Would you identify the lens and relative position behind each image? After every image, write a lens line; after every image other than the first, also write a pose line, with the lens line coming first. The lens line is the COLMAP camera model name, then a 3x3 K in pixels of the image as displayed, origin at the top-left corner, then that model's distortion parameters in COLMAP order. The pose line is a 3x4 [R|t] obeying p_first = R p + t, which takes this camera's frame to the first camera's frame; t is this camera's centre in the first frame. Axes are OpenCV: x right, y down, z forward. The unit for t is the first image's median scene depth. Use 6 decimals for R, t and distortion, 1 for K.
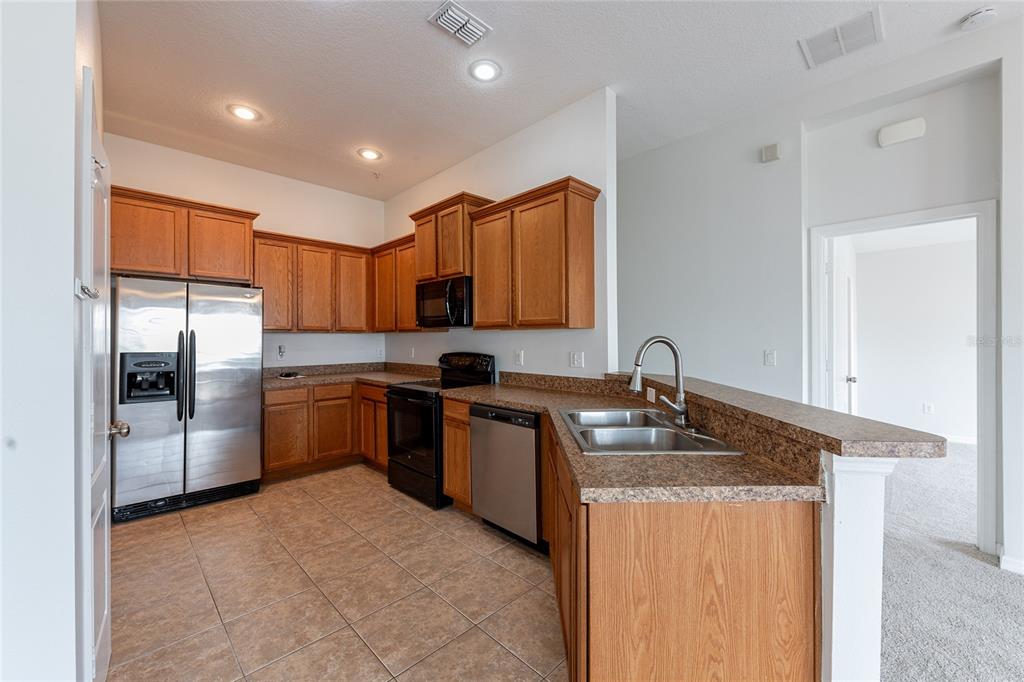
lens RADIAL K [[399.6, 0, 512.5], [0, 399.6, 337.4], [0, 0, 1]] dist [-0.002406, -0.000585]
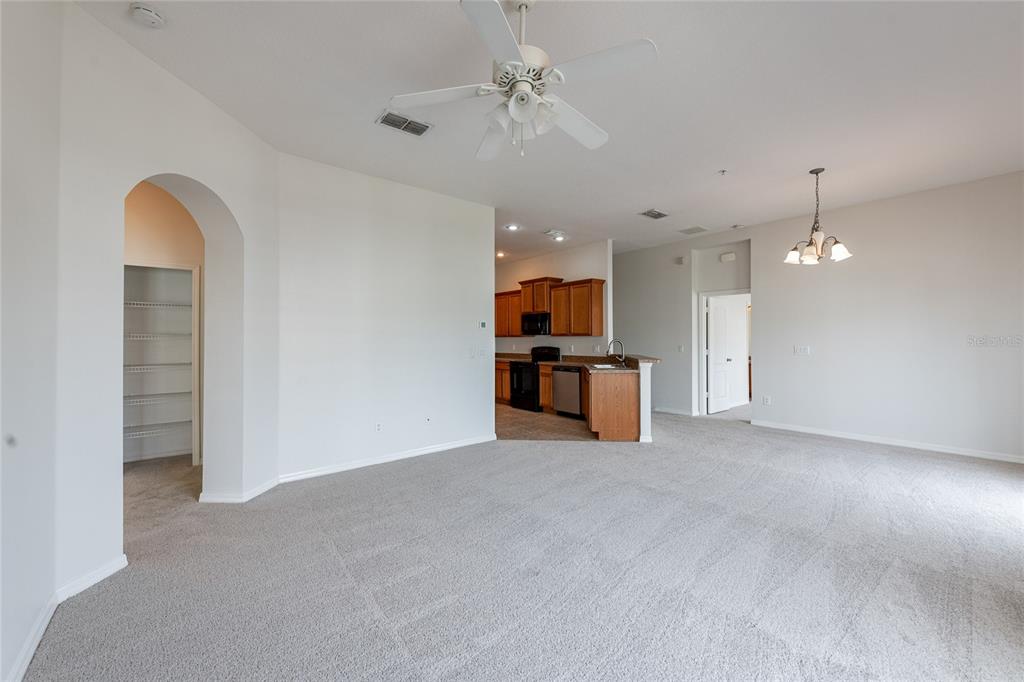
lens RADIAL K [[399.6, 0, 512.5], [0, 399.6, 337.4], [0, 0, 1]] dist [-0.002406, -0.000585]
pose [[0.995250, 0.001394, -0.097340, -0.104076], [-0.002192, 0.999965, -0.008088, 0.007247], [0.097325, 0.008263, 0.995218, -1.422249]]
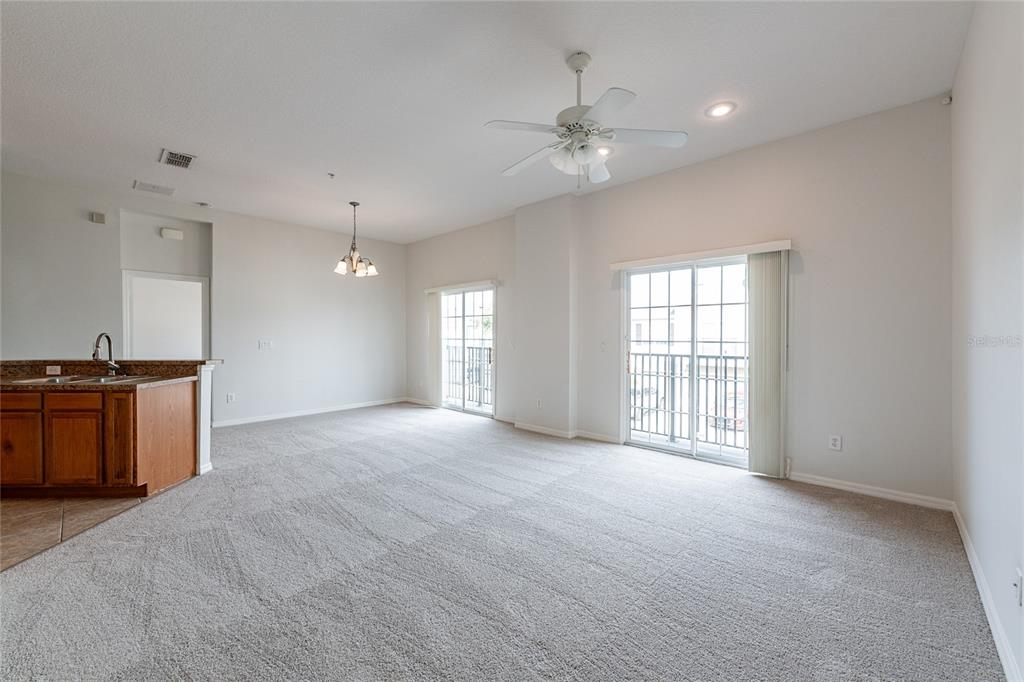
lens RADIAL K [[406.1, 0, 507.9], [0, 406.1, 335.0], [0, 0, 1]] dist [-0.001550, -0.000375]
pose [[-0.035860, 0.003363, 0.999351, -1.027941], [0.000694, 0.999994, -0.003340, 0.009862], [-0.999357, 0.000573, -0.035862, -0.570308]]
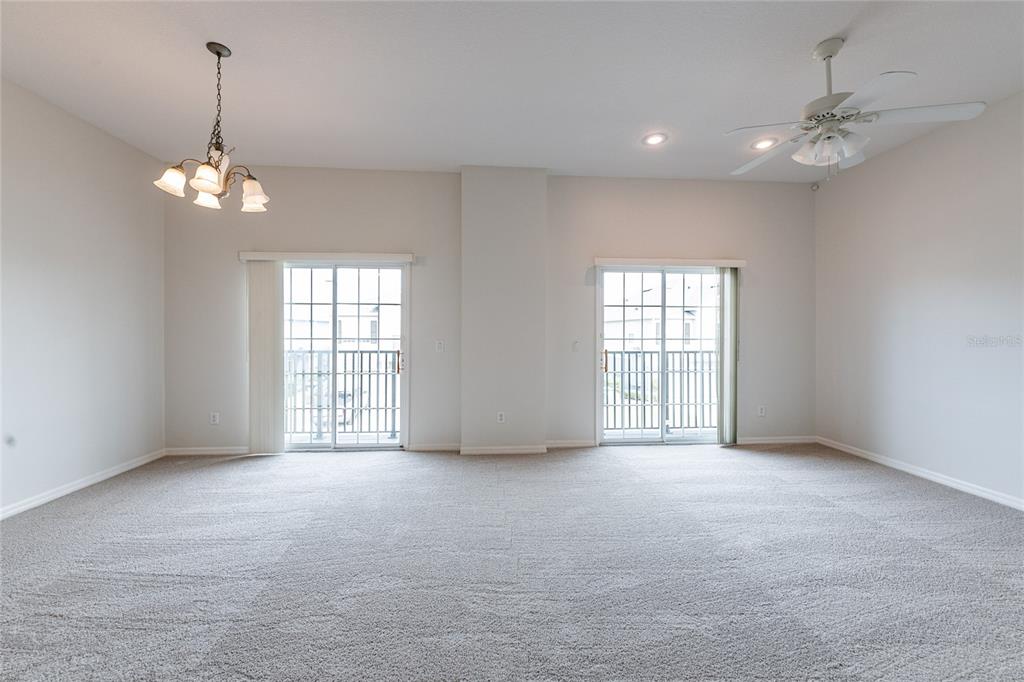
lens RADIAL K [[406.1, 0, 507.9], [0, 406.1, 335.0], [0, 0, 1]] dist [-0.001550, -0.000375]
pose [[-0.766217, -0.004436, 0.642567, -0.188115], [0.000612, 0.999971, 0.007633, 0.000651], [-0.642582, 0.006242, -0.766192, 0.307878]]
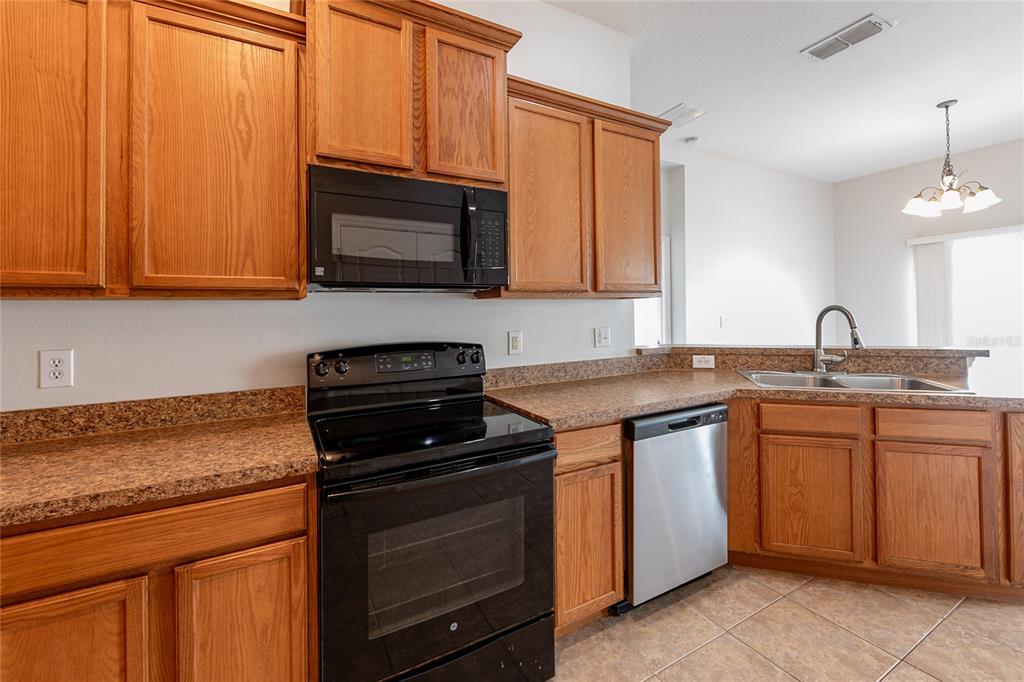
lens RADIAL K [[414.5, 0, 510.6], [0, 414.5, 307.6], [0, 0, 1]] dist [-0.000935, -0.000424]
pose [[0.285346, 0.011247, 0.958359, -0.692916], [0.016858, 0.999718, -0.016751, 0.006372], [-0.958276, 0.020936, 0.285076, 0.927044]]
